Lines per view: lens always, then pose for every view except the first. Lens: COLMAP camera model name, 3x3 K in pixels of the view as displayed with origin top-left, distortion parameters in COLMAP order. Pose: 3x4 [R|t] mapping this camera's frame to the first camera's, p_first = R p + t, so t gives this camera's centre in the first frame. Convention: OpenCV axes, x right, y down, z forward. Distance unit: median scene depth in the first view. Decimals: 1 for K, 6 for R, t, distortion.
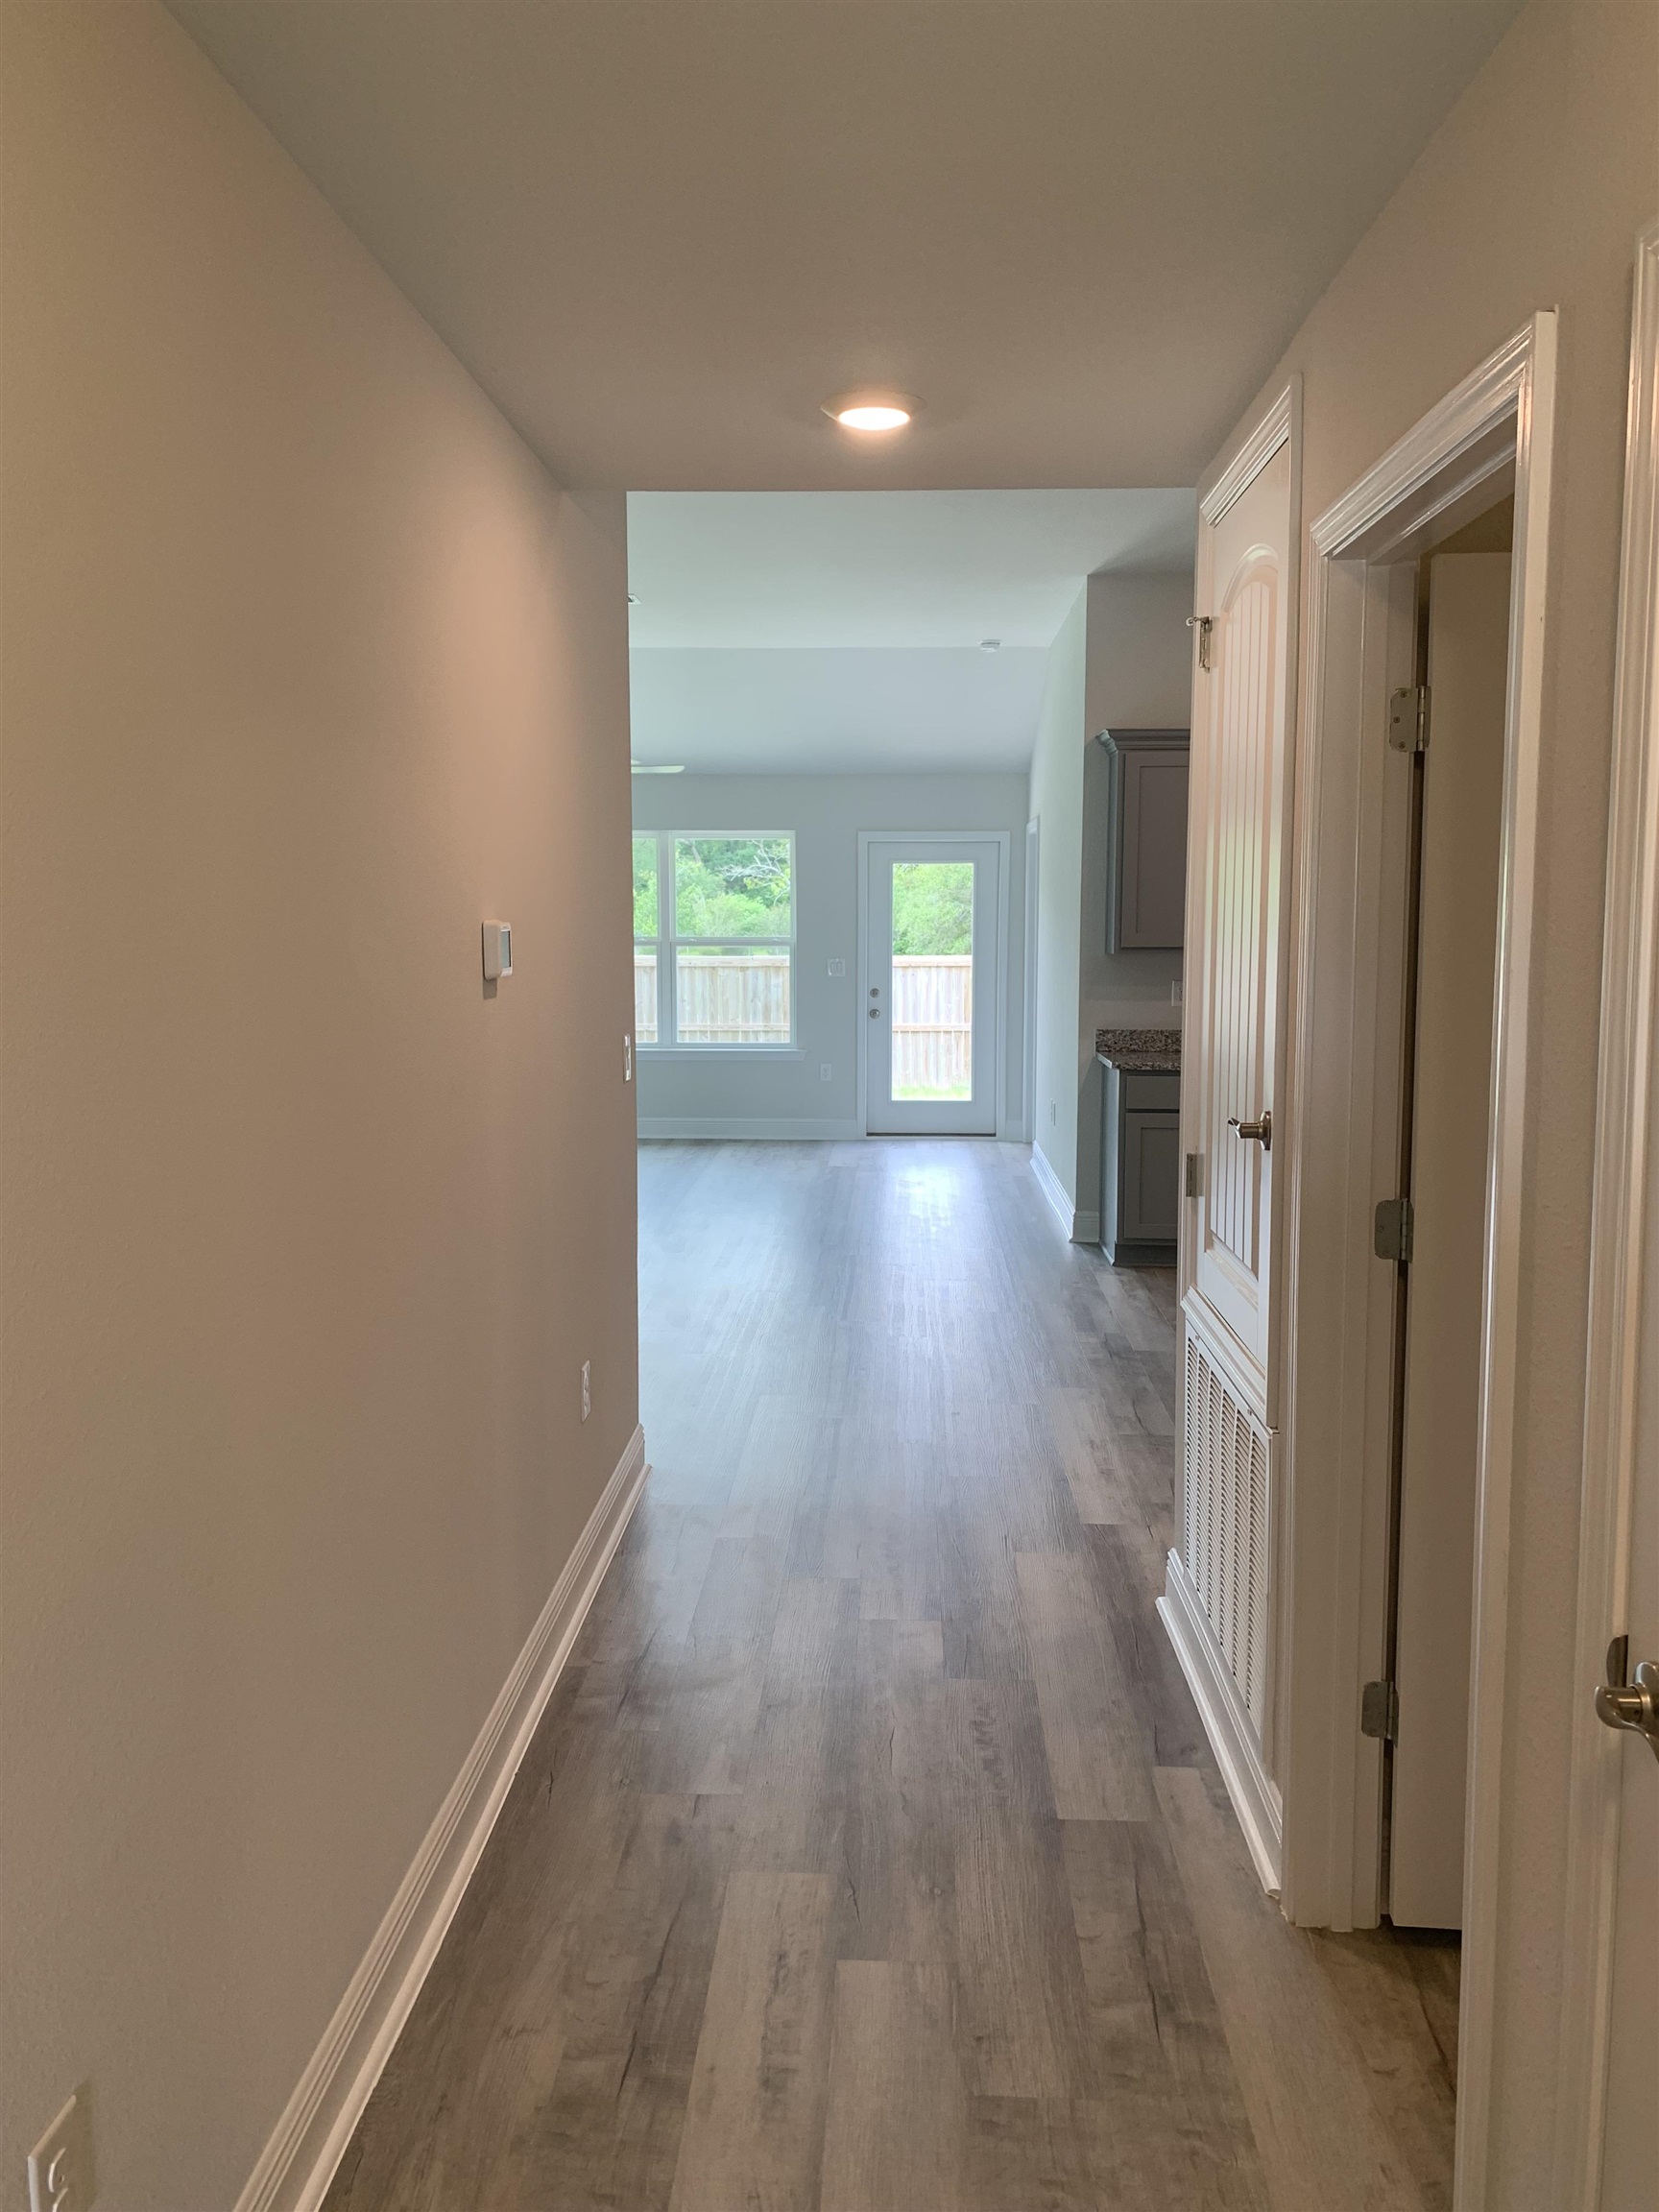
lens RADIAL K [[1678.4, 0, 829.5], [0, 1678.4, 1106.0], [0, 0, 1]] dist [-0.000339, -0.003483]
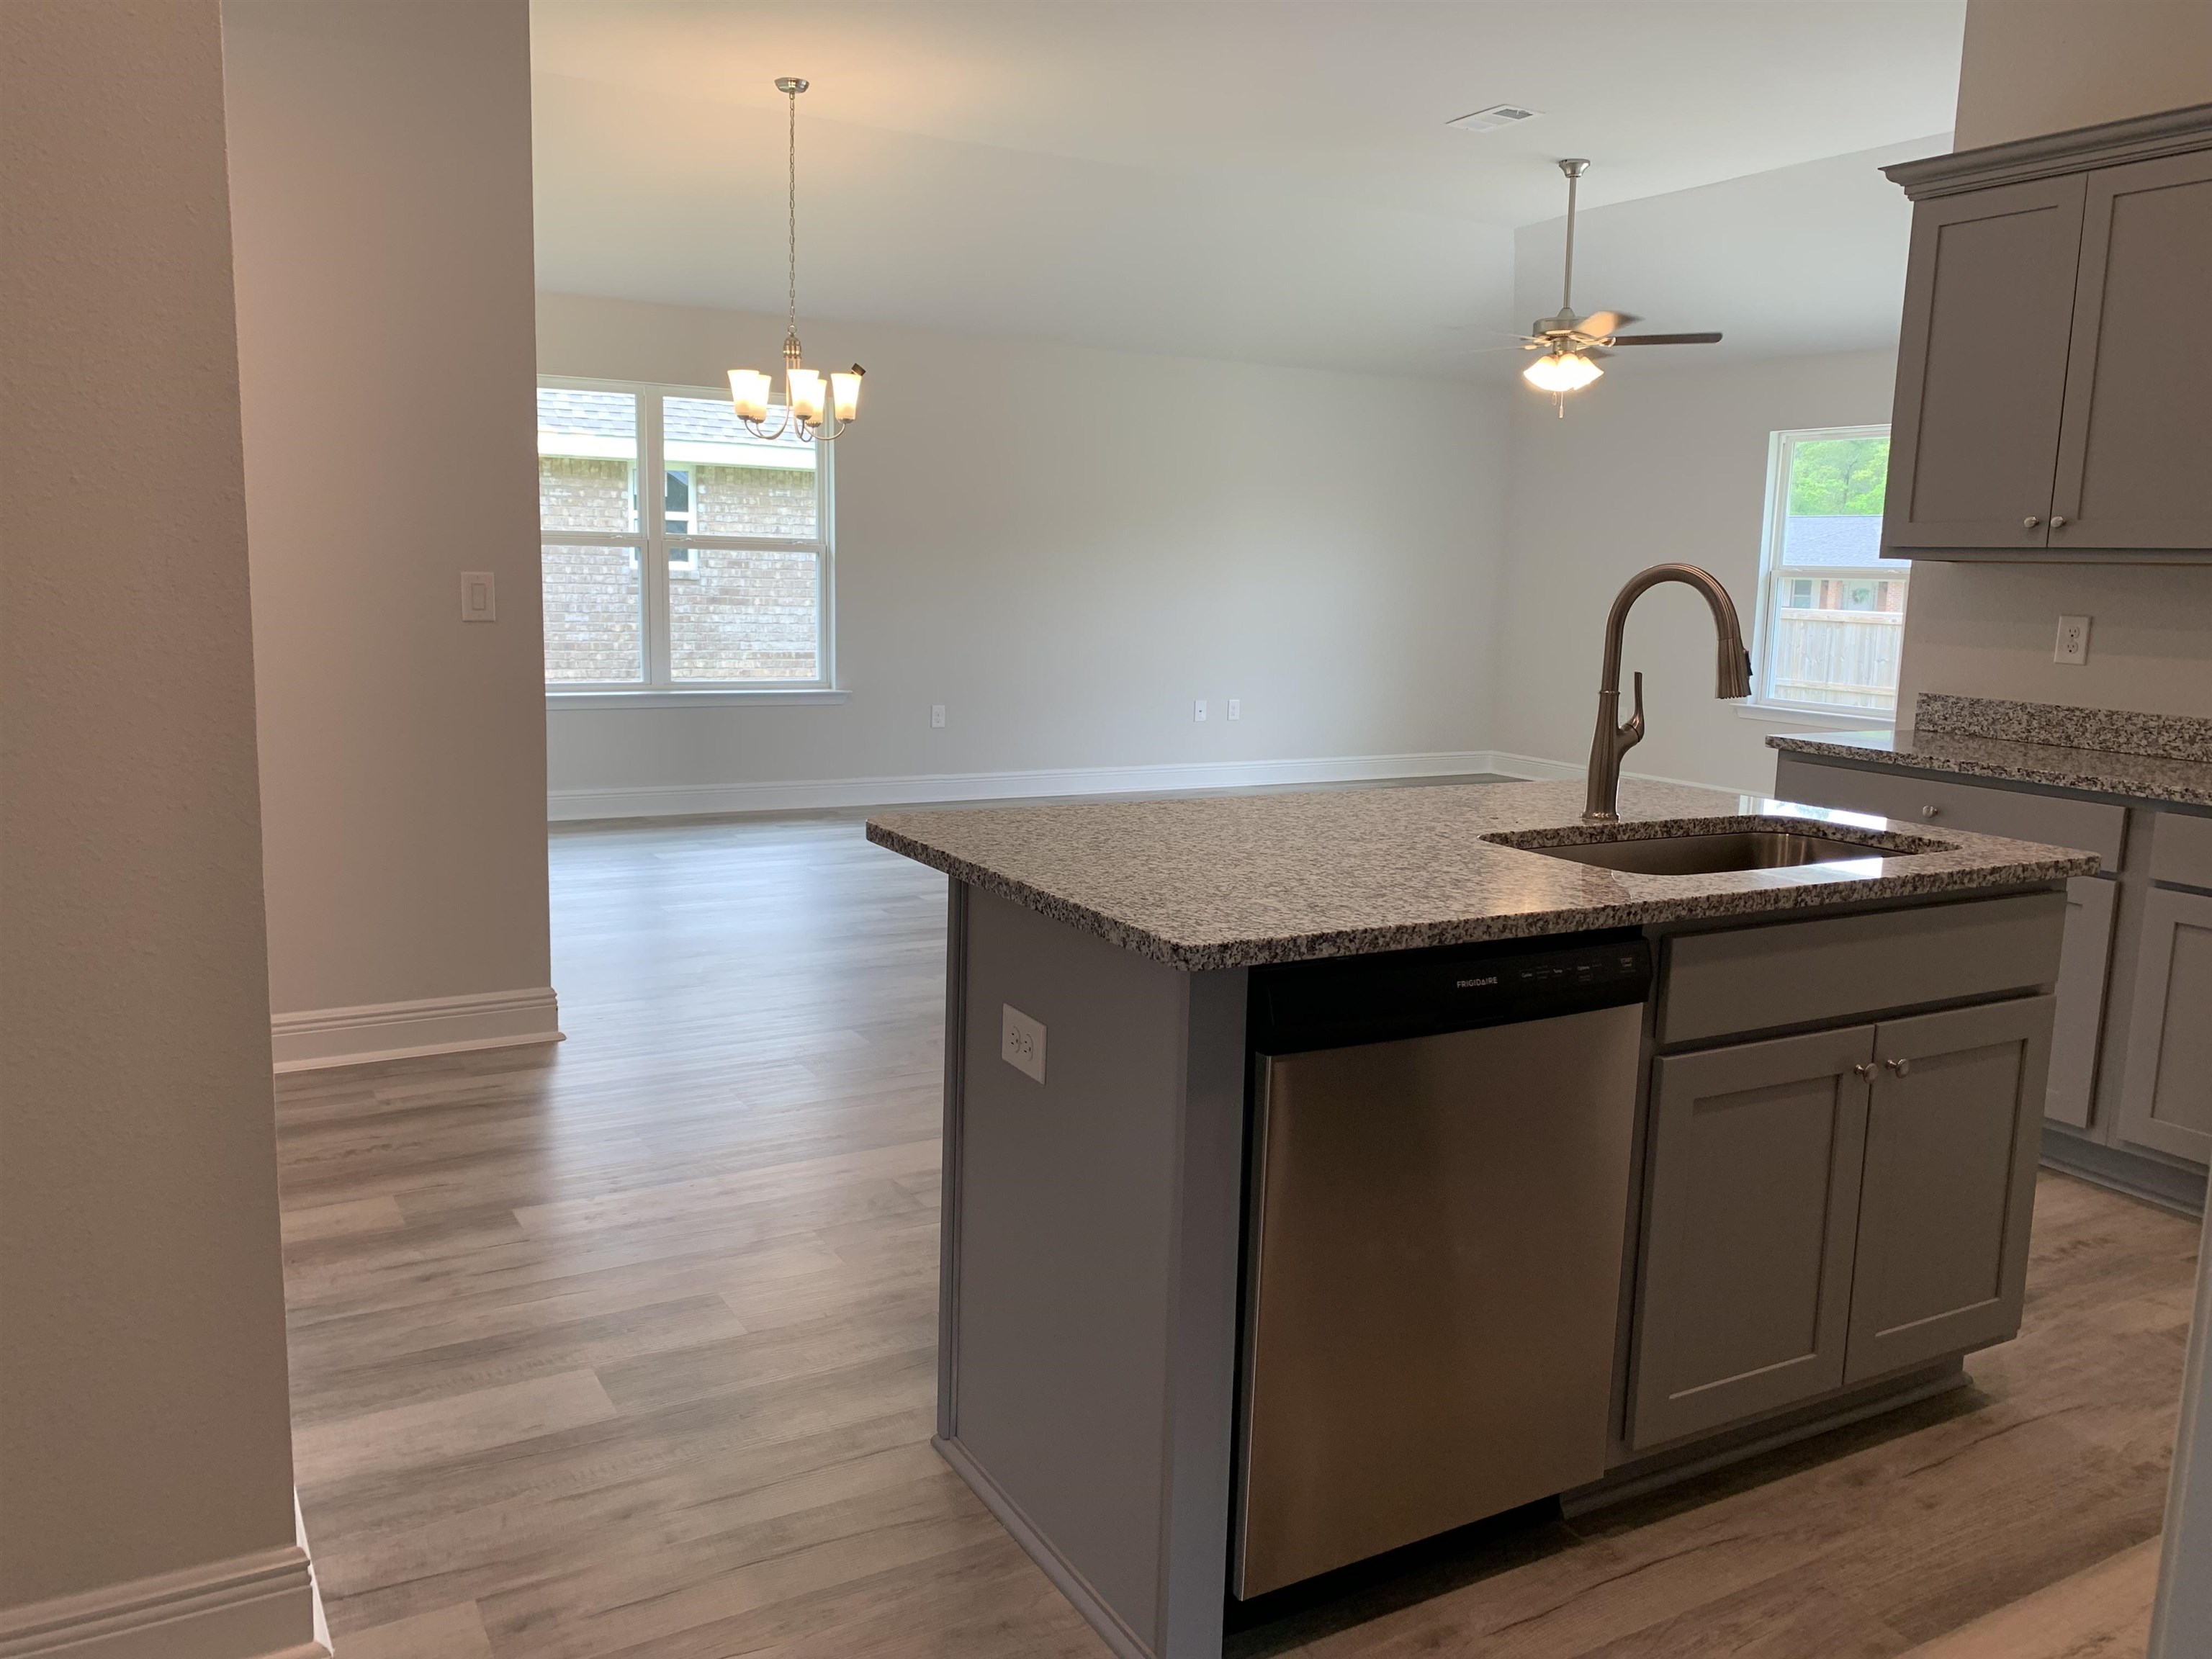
lens RADIAL K [[1678.4, 0, 1106.0], [0, 1678.4, 829.5], [0, 0, 1]] dist [-0.000339, -0.003483]
pose [[0.518356, 0.149027, -0.842079, 0.392917], [-0.131985, 0.986842, 0.093400, -0.011965], [0.844918, 0.062727, 0.531205, 0.343647]]
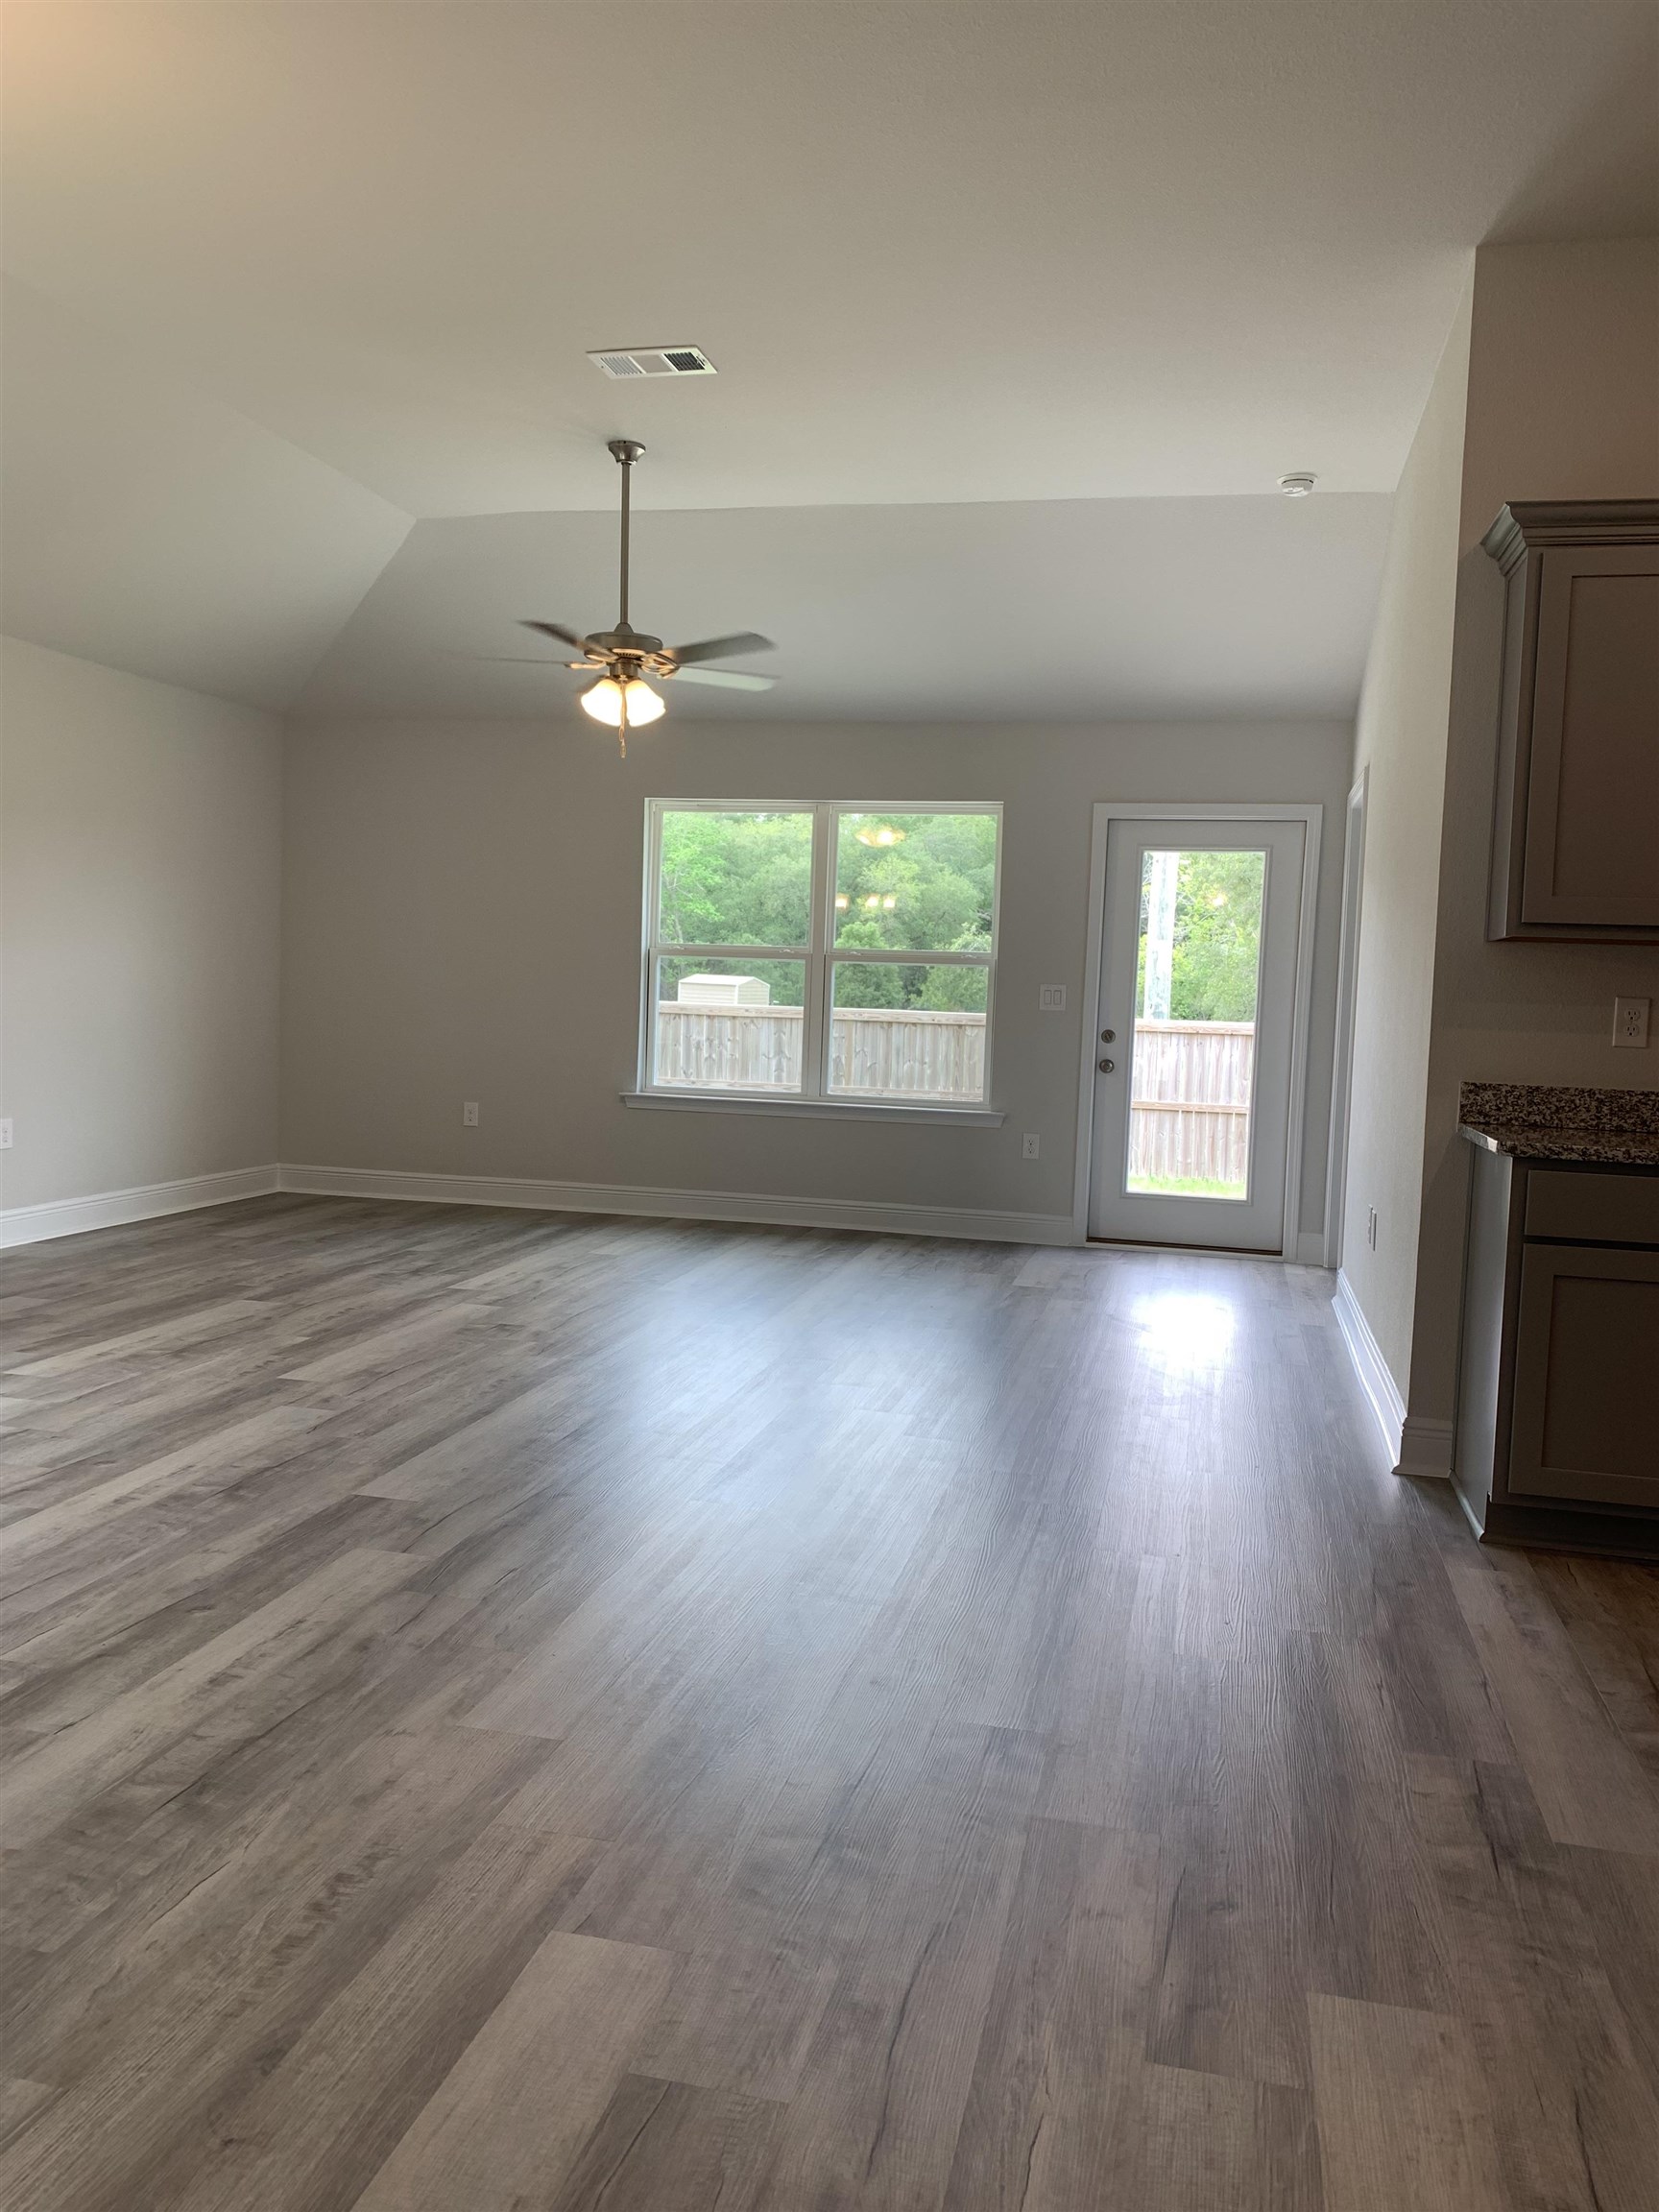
lens RADIAL K [[1650.4, 0, 776.3], [0, 1650.4, 1090.4], [0, 0, 1]] dist [-0.006187, -0.008478]
pose [[0.975256, 0.048390, -0.215716, 0.044881], [-0.060873, 0.996811, -0.051598, -0.001830], [0.212532, 0.063453, 0.975092, 0.335342]]
